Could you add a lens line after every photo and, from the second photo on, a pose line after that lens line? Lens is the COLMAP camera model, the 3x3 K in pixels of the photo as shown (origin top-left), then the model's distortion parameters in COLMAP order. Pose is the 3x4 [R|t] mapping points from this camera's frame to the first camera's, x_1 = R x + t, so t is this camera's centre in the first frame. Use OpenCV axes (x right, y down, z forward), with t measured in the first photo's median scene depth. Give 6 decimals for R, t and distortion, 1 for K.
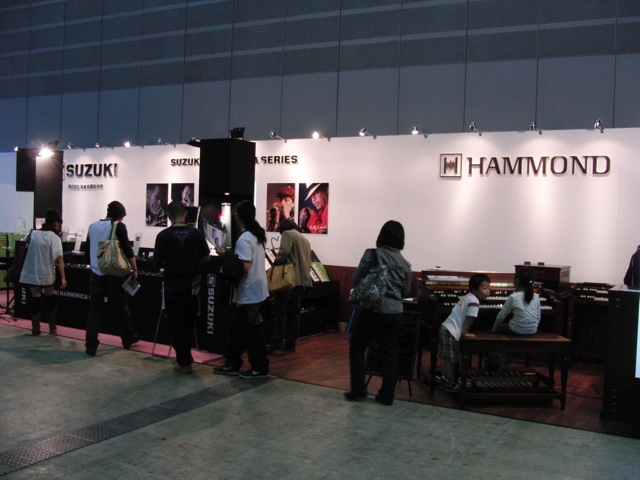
lens RADIAL K [[695.7, 0, 320.0], [0, 695.7, 240.0], [0, 0, 1]] dist [-0.009390, -0.007551]
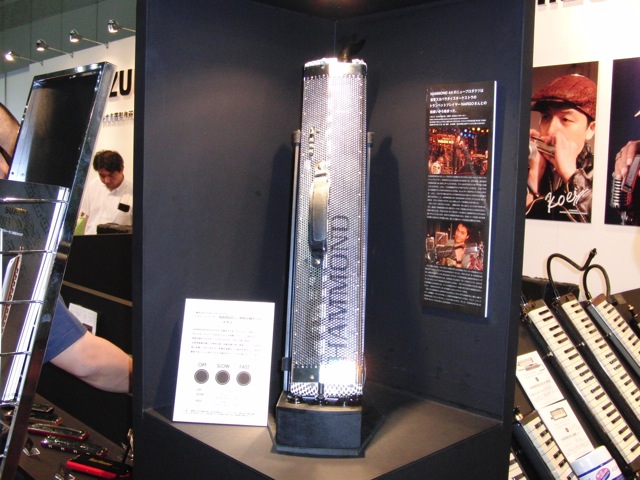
lens RADIAL K [[695.7, 0, 320.0], [0, 695.7, 240.0], [0, 0, 1]] dist [-0.009390, -0.007551]
pose [[0.971184, 0.018643, -0.237600, -0.080588], [-0.006969, 0.998731, 0.049878, -0.017451], [0.238228, -0.046785, 0.970082, 0.666156]]
